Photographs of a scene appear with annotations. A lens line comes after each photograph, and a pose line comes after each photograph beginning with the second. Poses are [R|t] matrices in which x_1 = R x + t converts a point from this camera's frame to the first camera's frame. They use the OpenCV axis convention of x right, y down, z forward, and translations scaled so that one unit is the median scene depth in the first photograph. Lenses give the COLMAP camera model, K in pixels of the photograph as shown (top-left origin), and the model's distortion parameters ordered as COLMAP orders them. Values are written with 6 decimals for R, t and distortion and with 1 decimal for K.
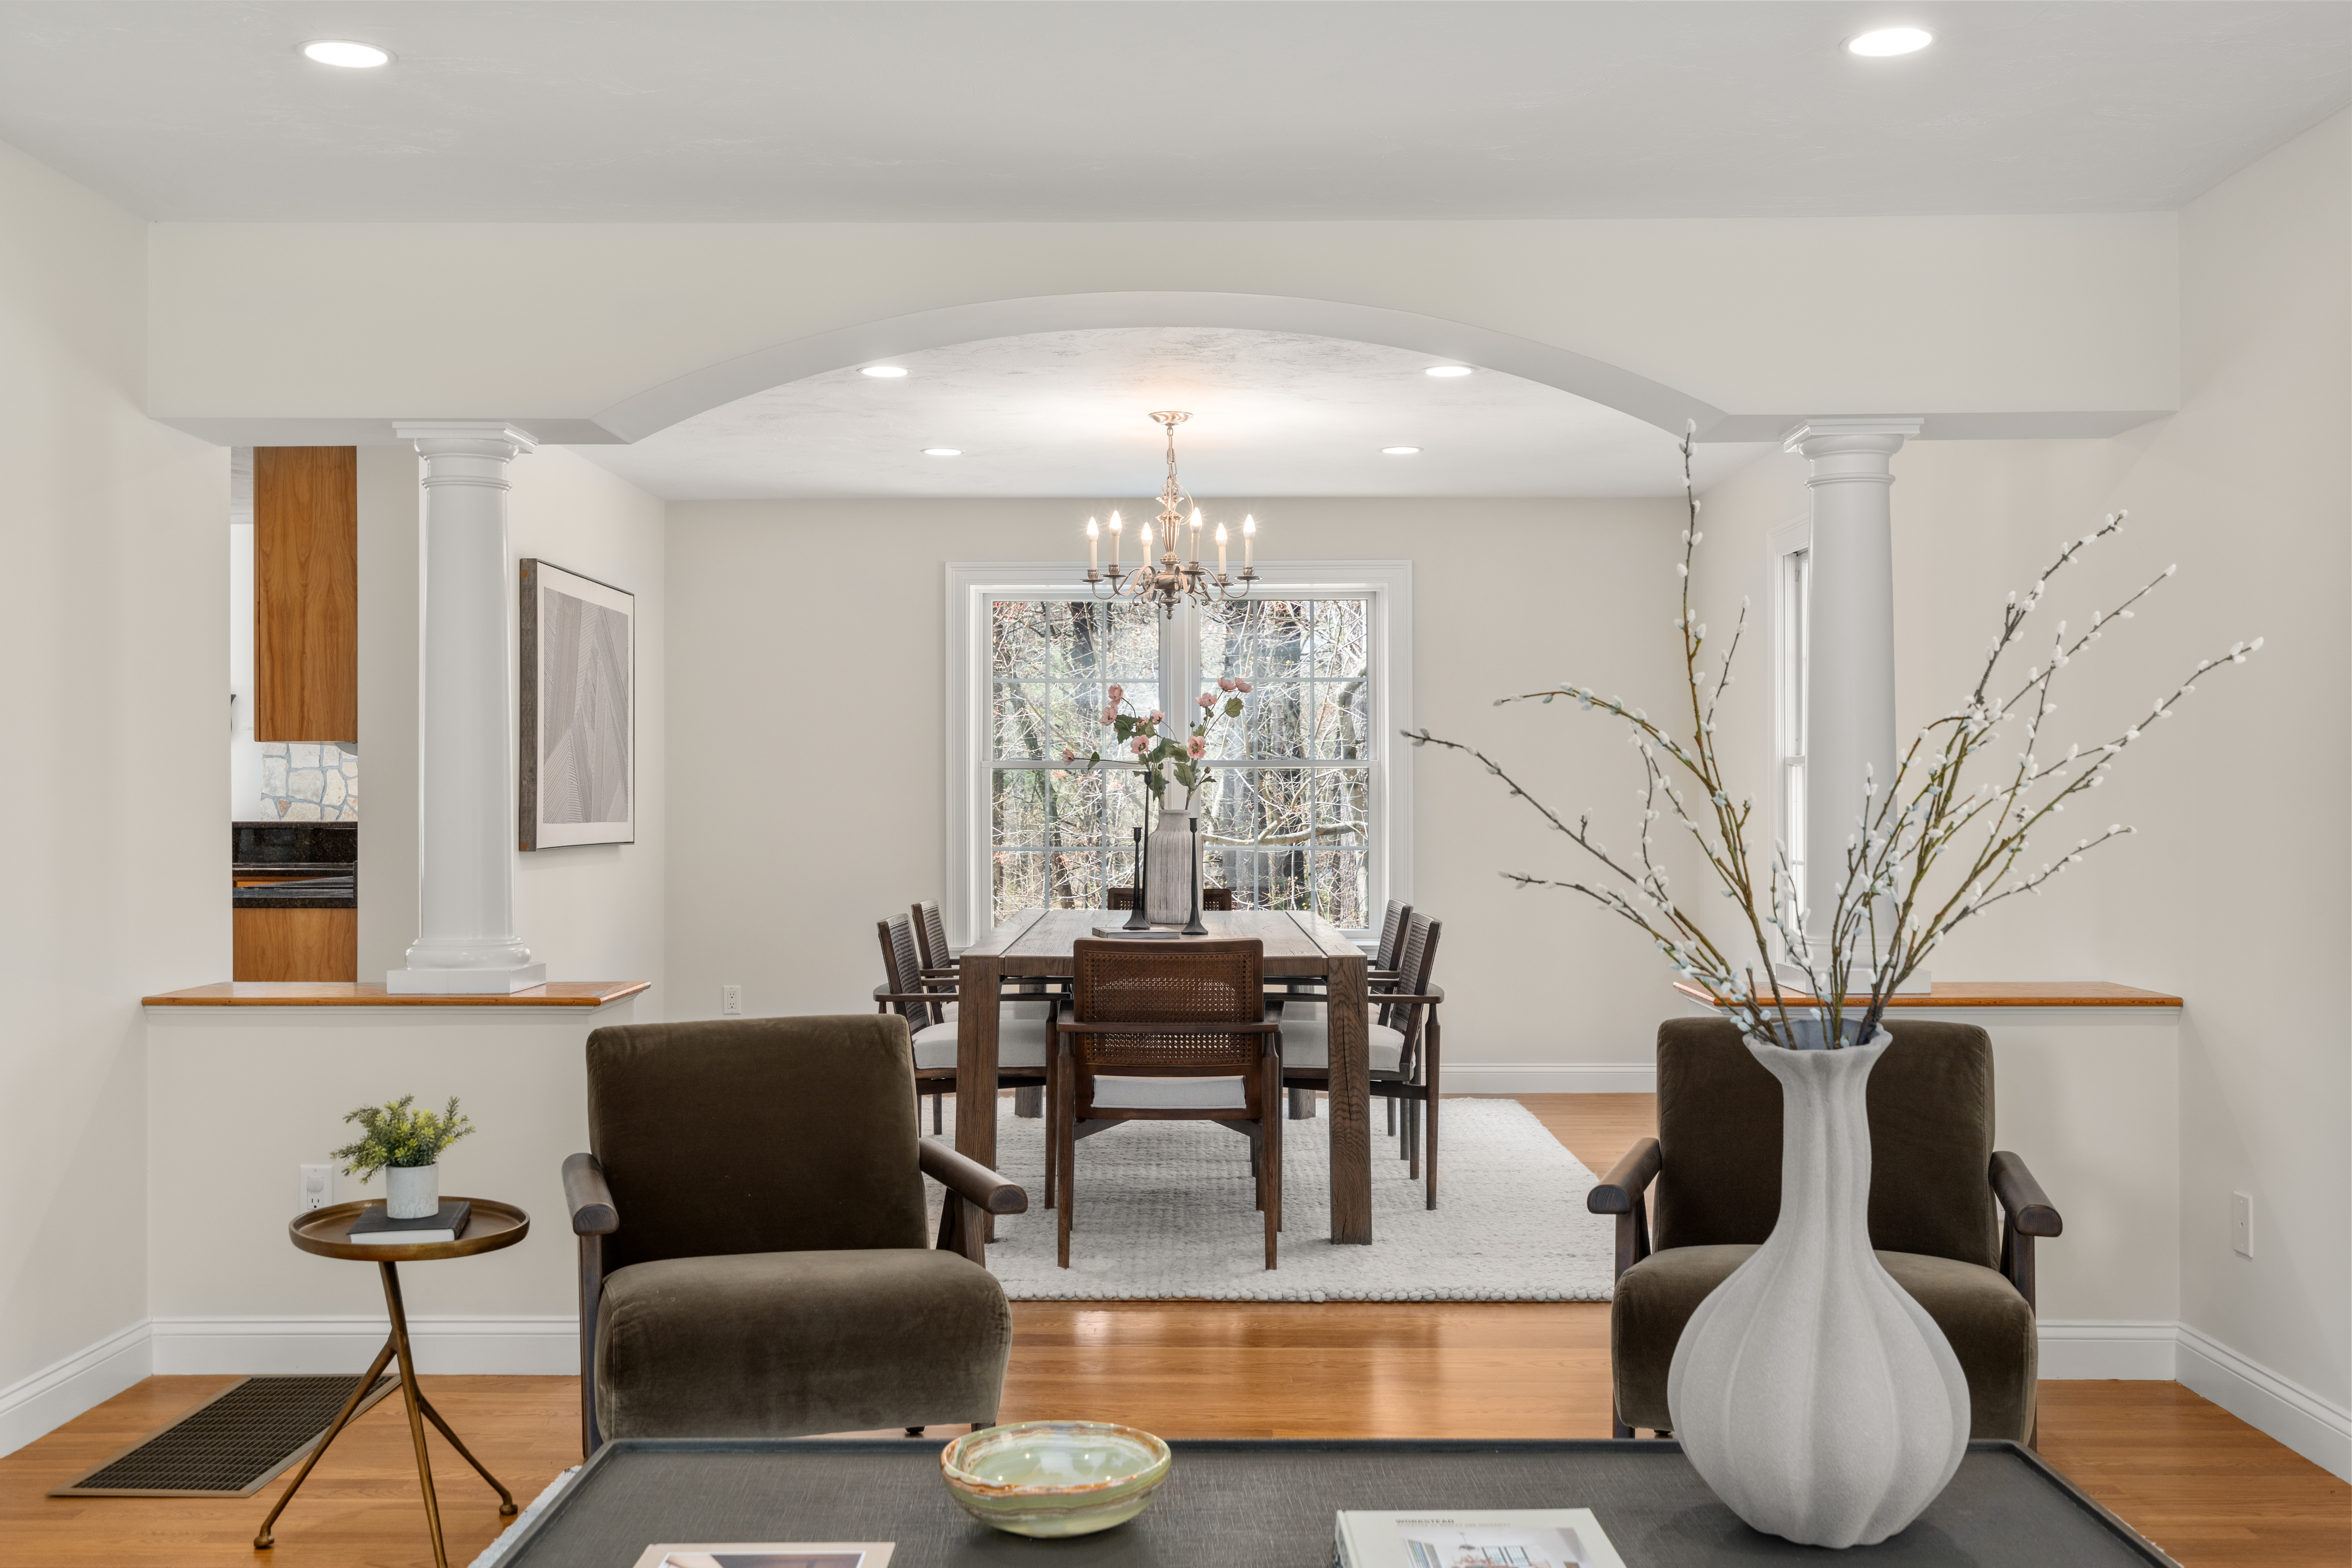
lens RADIAL K [[2373.3, 0, 1177.4], [0, 2373.3, 783.7], [0, 0, 1]] dist [0.024365, 0.000000]
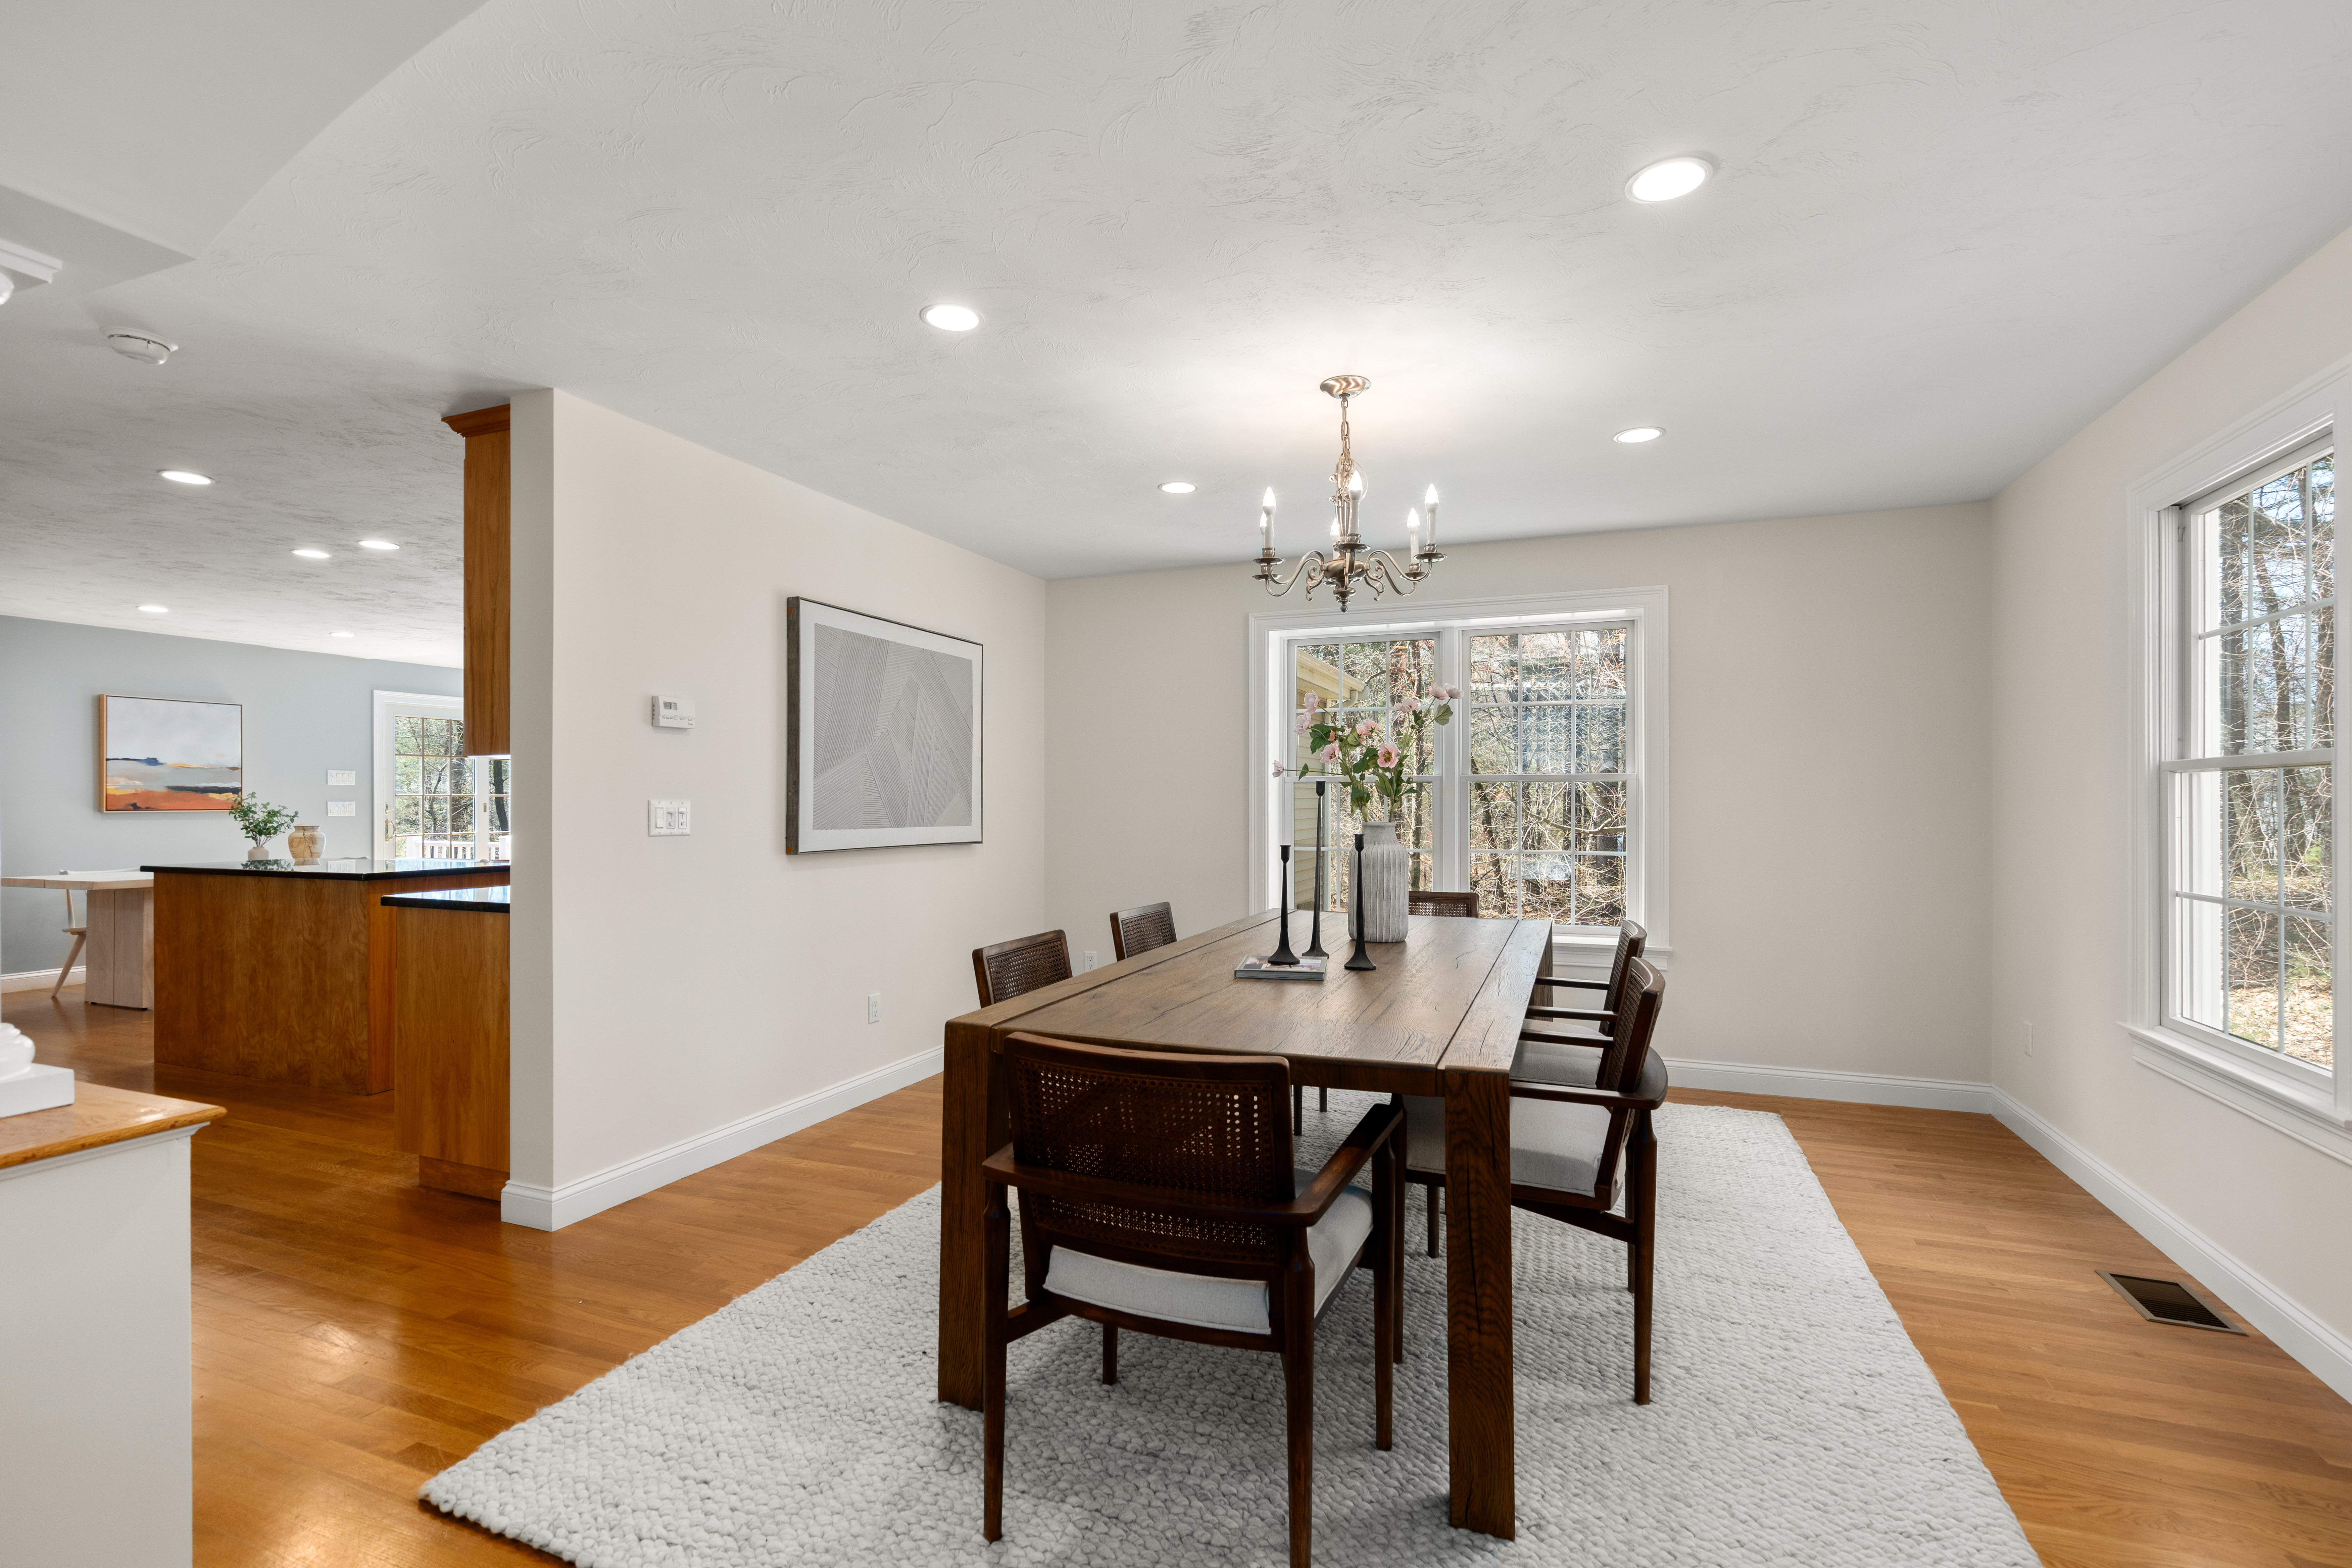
lens RADIAL K [[1075.8, 0, 1179.0], [0, 1075.8, 795.4], [0, 0, 1]] dist [-0.001160, 0.000639]
pose [[0.933330, 0.000958, -0.359020, 0.083446], [-0.000940, 1.000000, 0.000227, 0.000004], [0.359020, 0.000126, 0.933330, 0.586865]]
